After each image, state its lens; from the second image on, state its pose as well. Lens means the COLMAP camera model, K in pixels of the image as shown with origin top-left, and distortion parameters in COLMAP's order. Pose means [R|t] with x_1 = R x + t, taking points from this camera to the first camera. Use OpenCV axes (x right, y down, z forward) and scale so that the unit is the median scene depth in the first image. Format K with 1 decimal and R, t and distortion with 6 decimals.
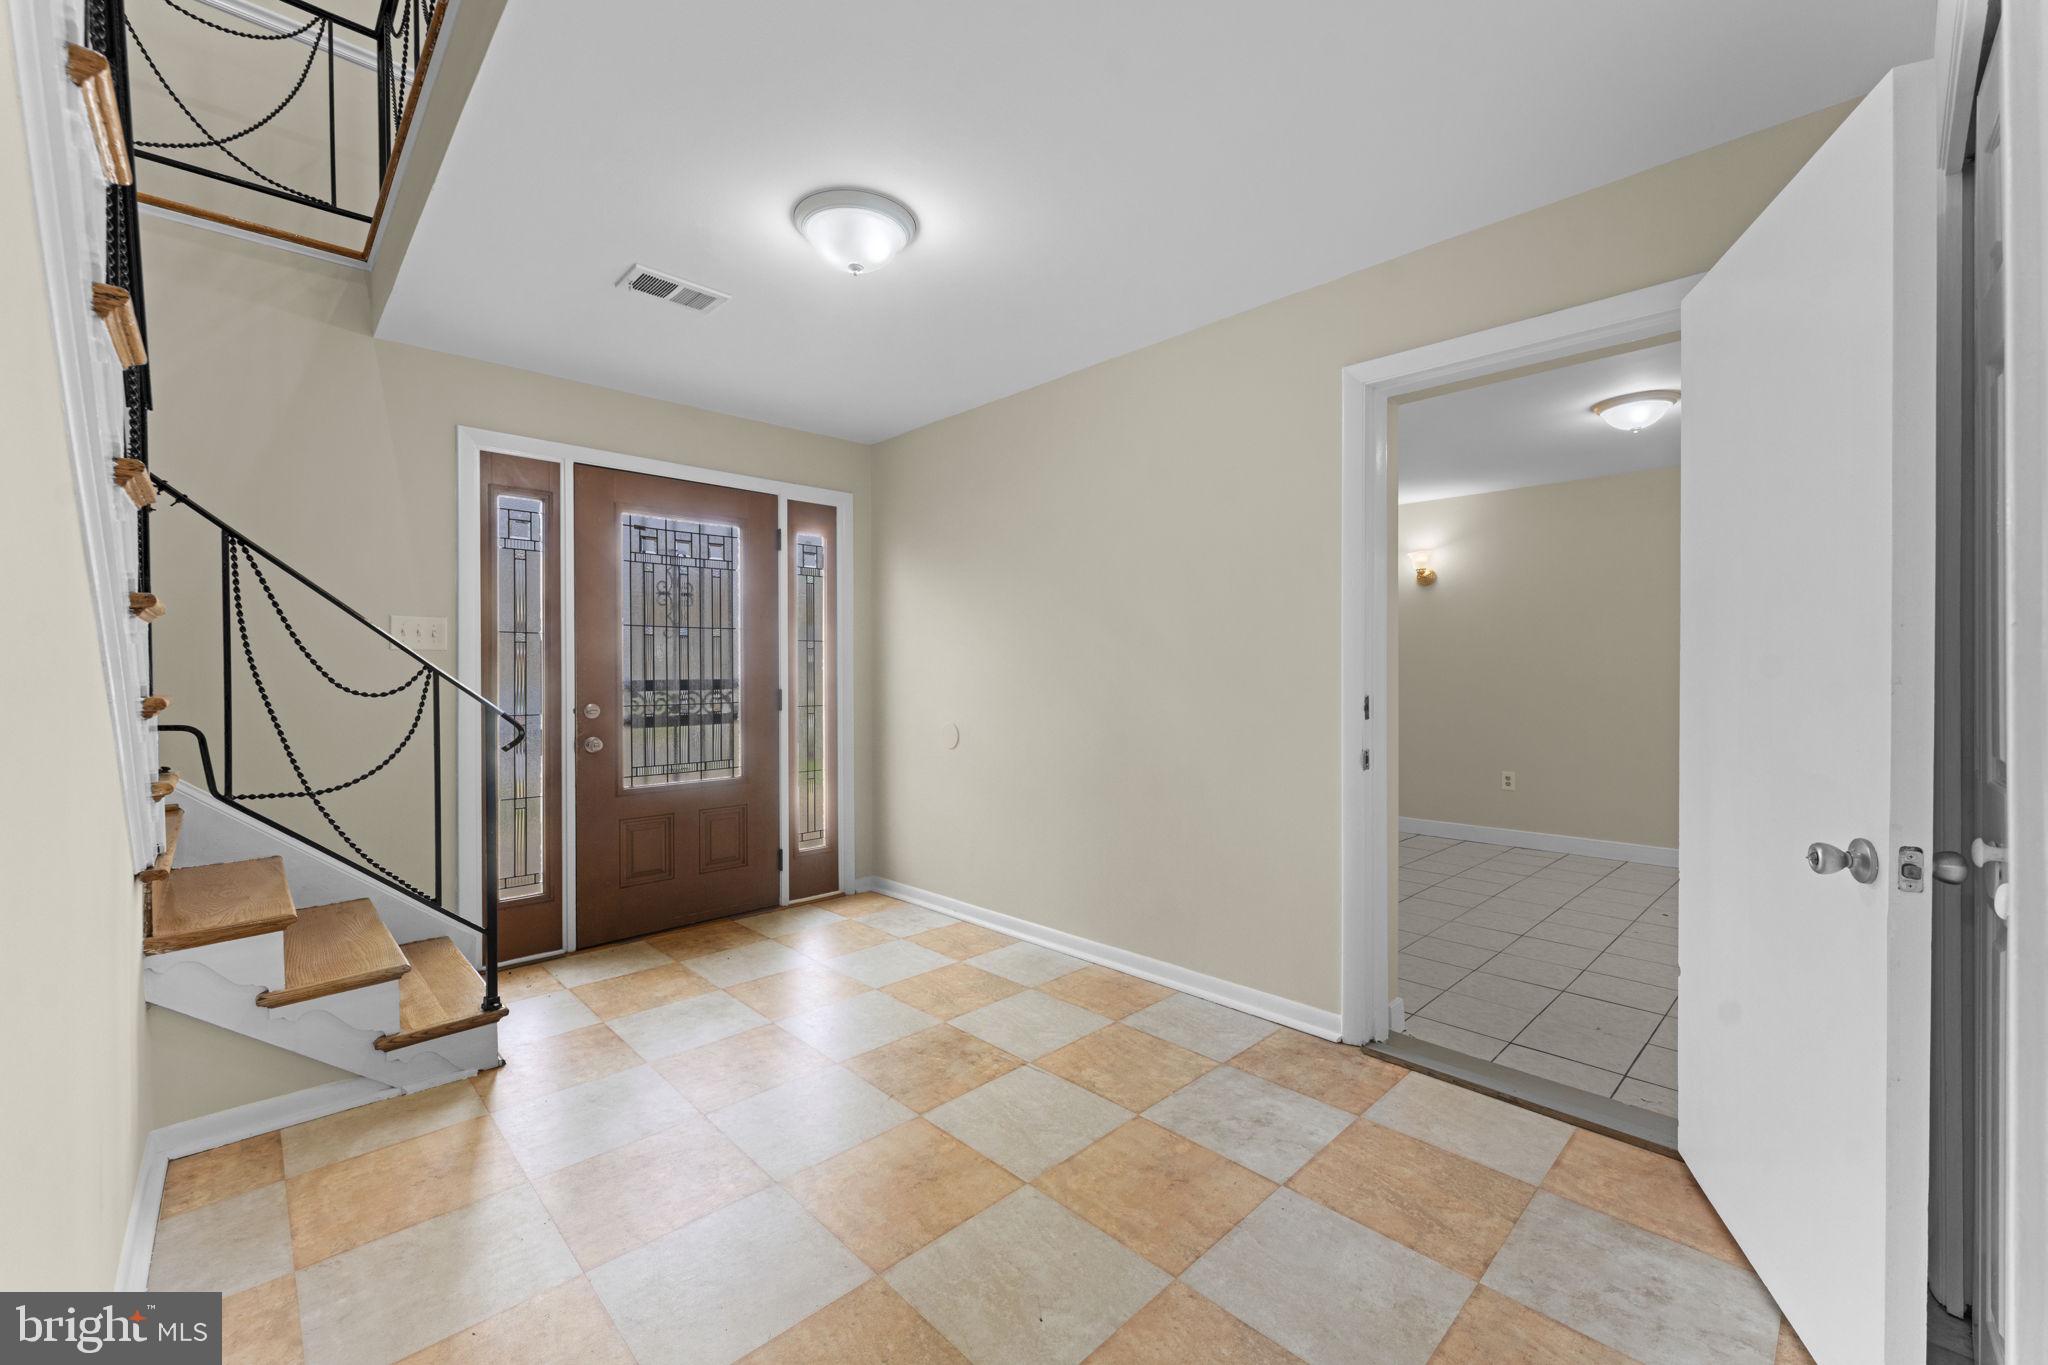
lens RADIAL K [[826.1, 0, 1014.6], [0, 826.1, 682.6], [0, 0, 1]] dist [0.000361, -0.000388]
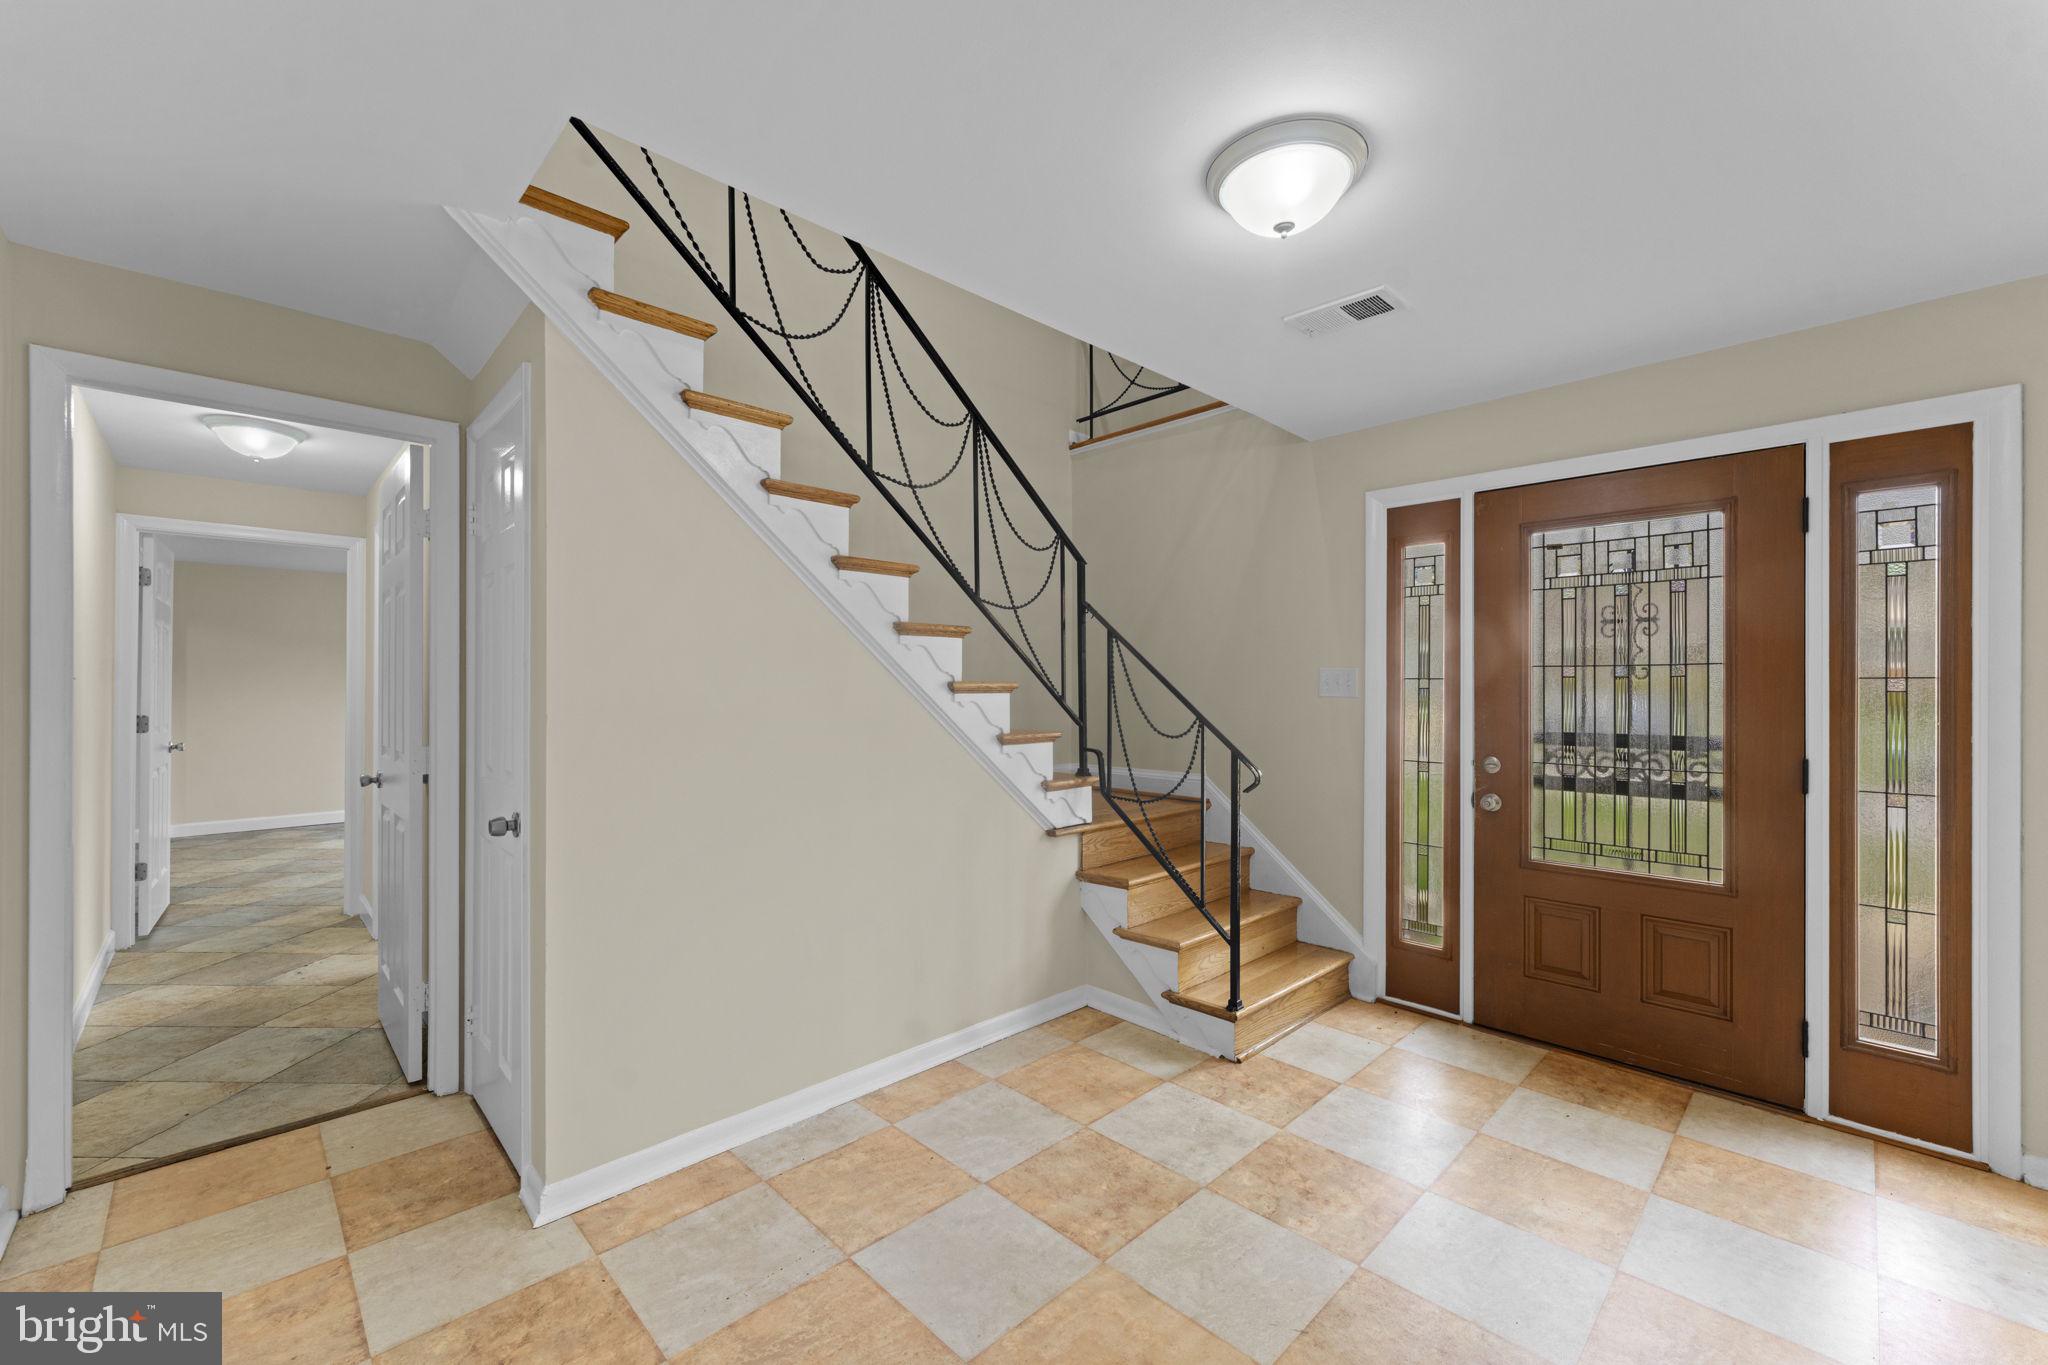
lens RADIAL K [[826.1, 0, 1014.6], [0, 826.1, 682.6], [0, 0, 1]] dist [0.000361, -0.000388]
pose [[0.002956, -0.002680, -0.999992, 0.391383], [-0.016360, 0.999862, -0.002728, -0.044121], [0.999862, 0.016368, 0.002911, 0.492503]]
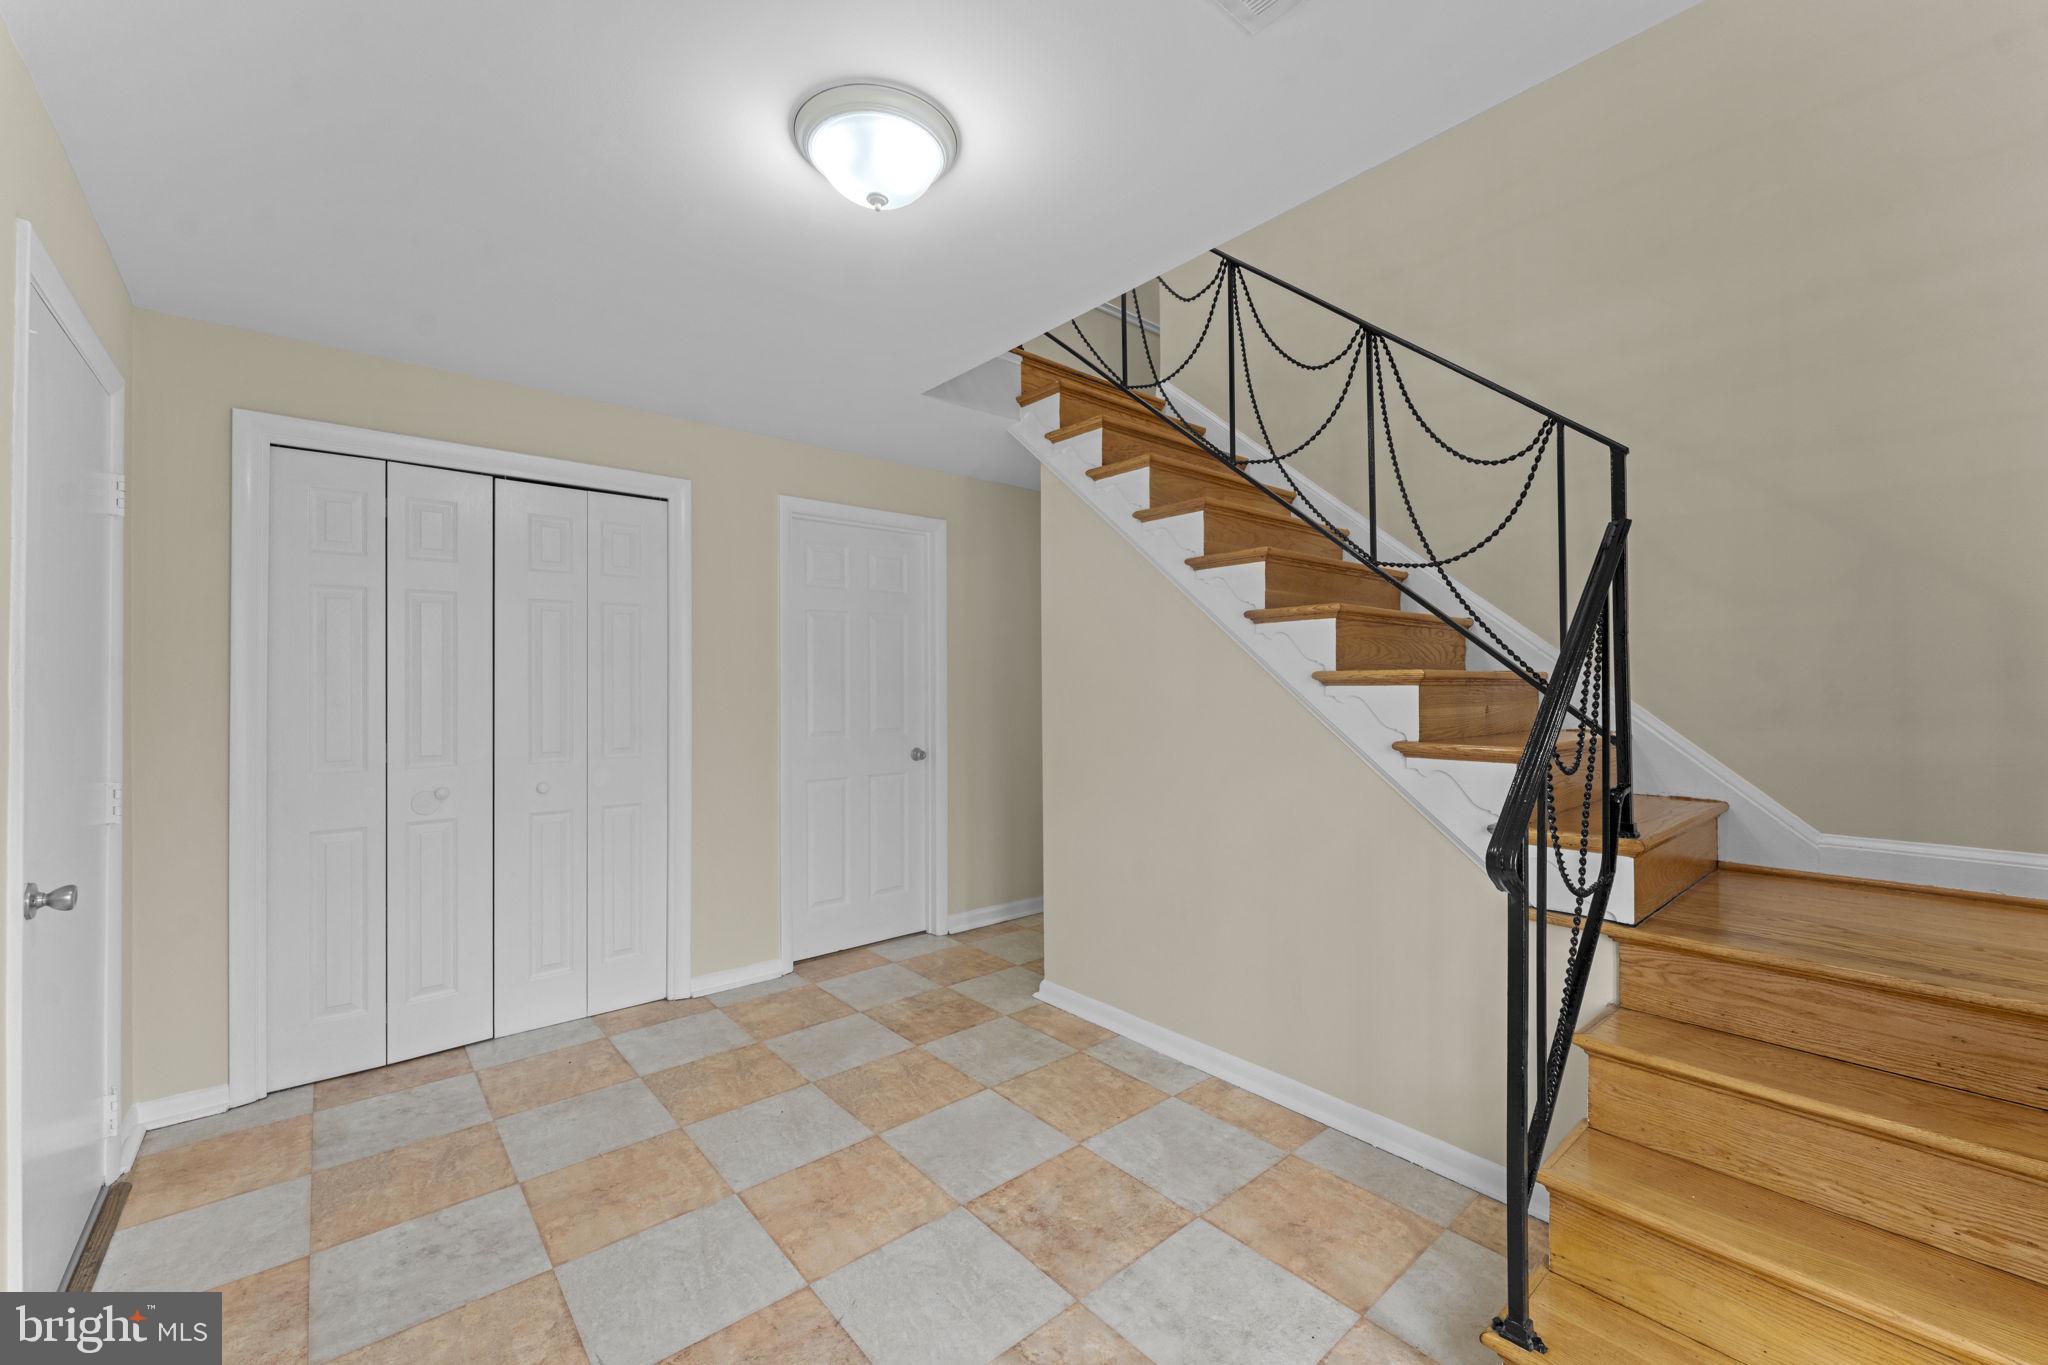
lens RADIAL K [[814.3, 0, 1014.9], [0, 814.3, 673.5], [0, 0, 1]] dist [0.009599, -0.000044]
pose [[-0.998362, 0.009406, 0.056428, -0.237365], [0.009703, 0.999940, 0.004988, -0.051438], [-0.056378, 0.005528, -0.998394, 1.152669]]
